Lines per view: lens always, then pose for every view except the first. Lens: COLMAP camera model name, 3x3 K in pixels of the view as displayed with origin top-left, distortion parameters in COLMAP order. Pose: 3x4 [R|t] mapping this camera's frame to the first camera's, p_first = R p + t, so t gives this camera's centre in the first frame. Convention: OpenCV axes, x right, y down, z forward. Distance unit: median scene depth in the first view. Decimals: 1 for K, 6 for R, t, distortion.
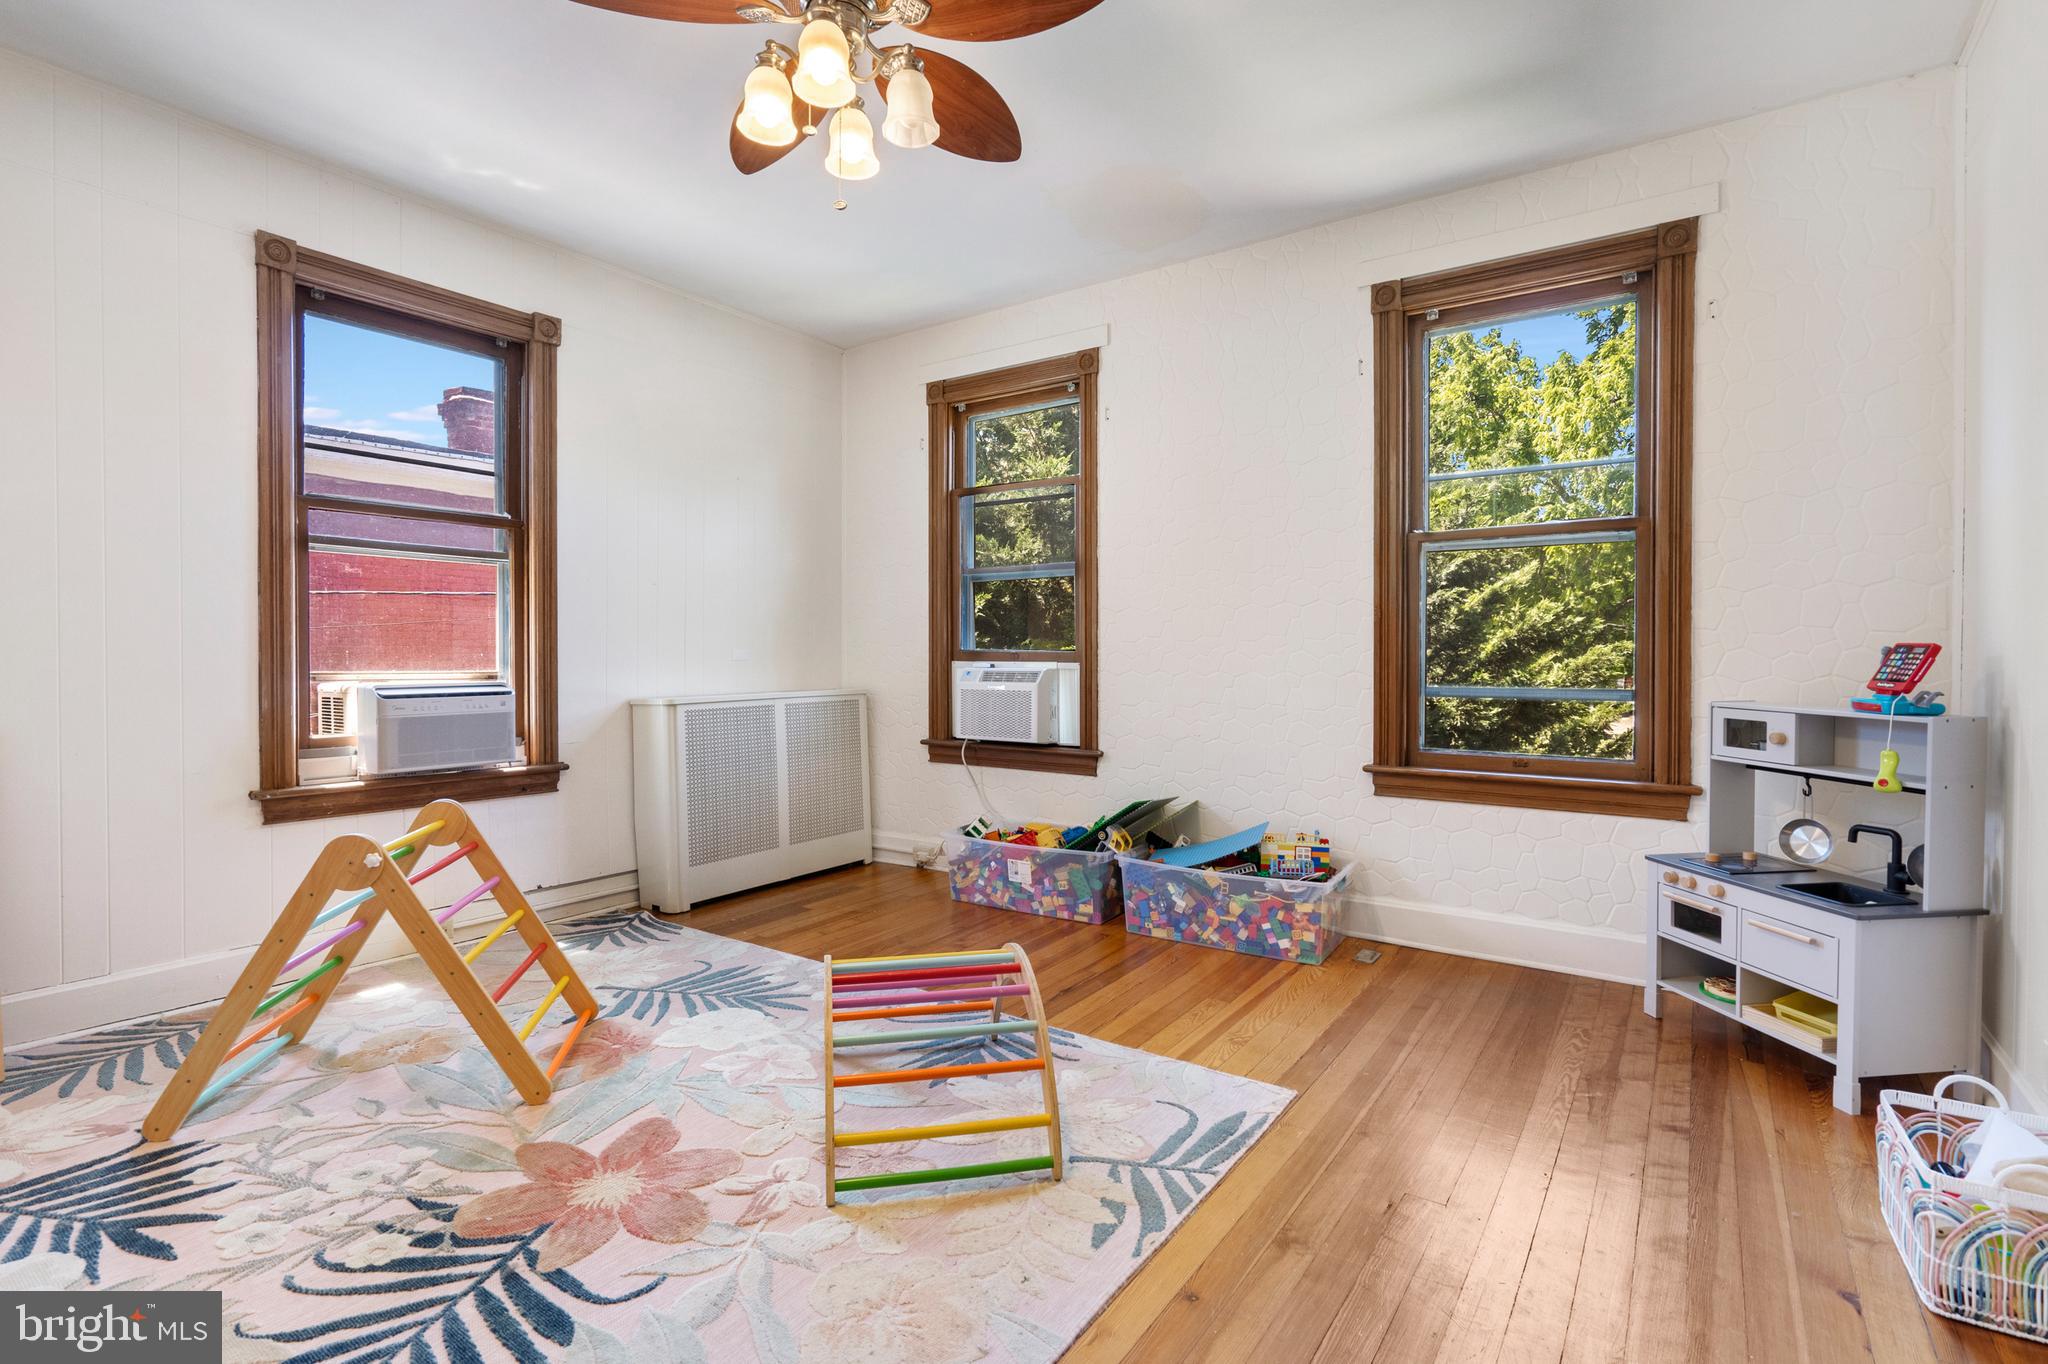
lens RADIAL K [[981.3, 0, 1026.1], [0, 981.3, 669.2], [0, 0, 1]] dist [-0.003019, 0.002475]
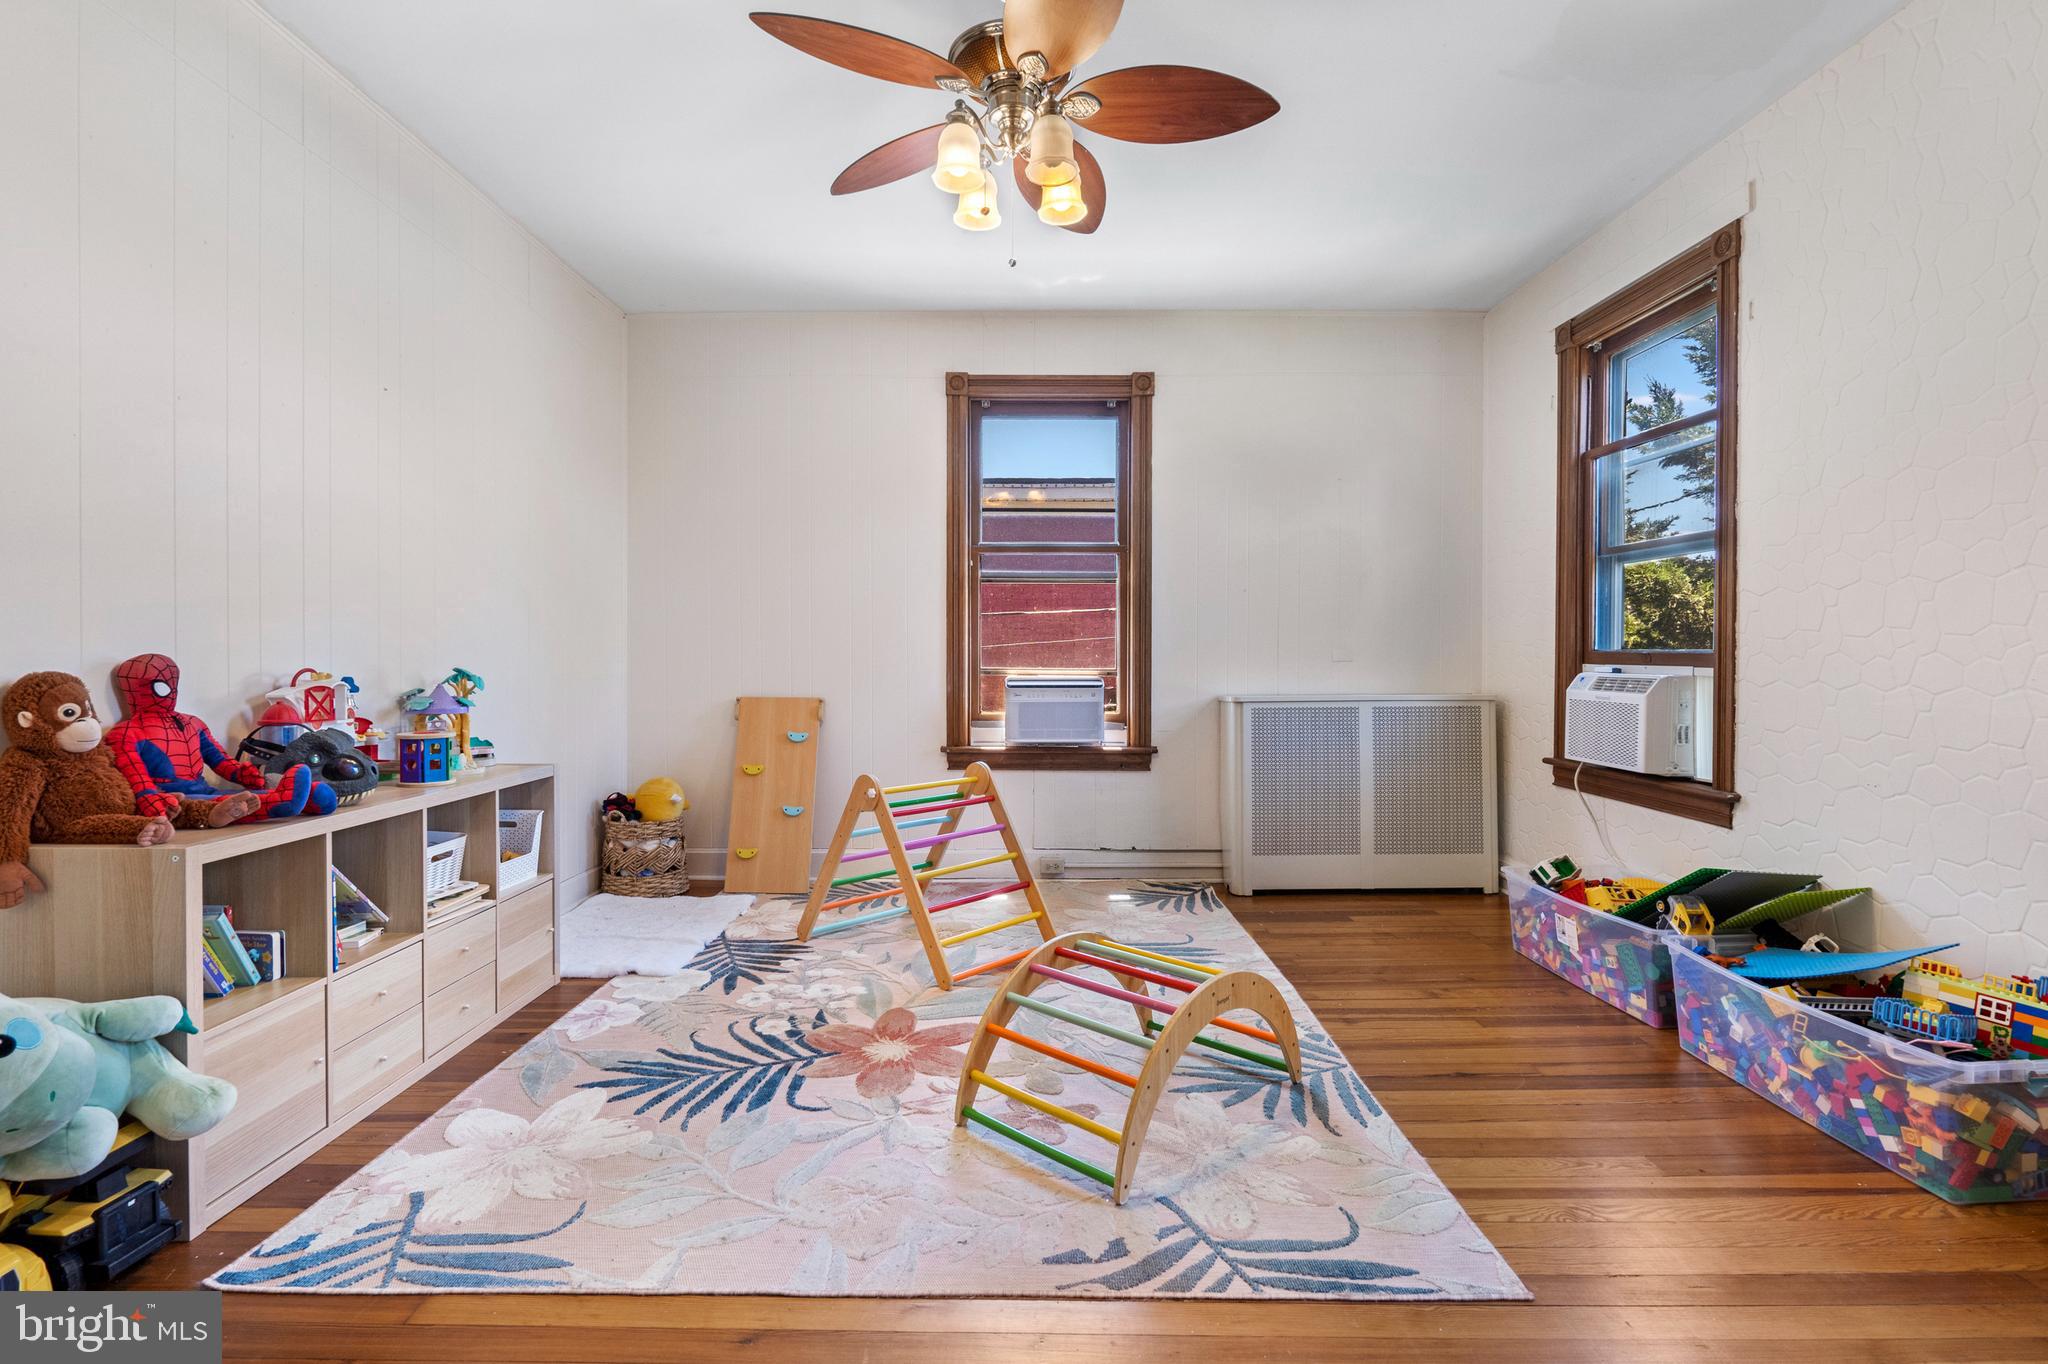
lens RADIAL K [[981.3, 0, 1025.0], [0, 981.3, 670.4], [0, 0, 1]] dist [-0.003019, 0.002475]
pose [[0.555283, 0.015480, -0.831518, 0.422974], [-0.012074, 0.999871, 0.010551, -0.007189], [0.831574, 0.004181, 0.555398, 0.210483]]
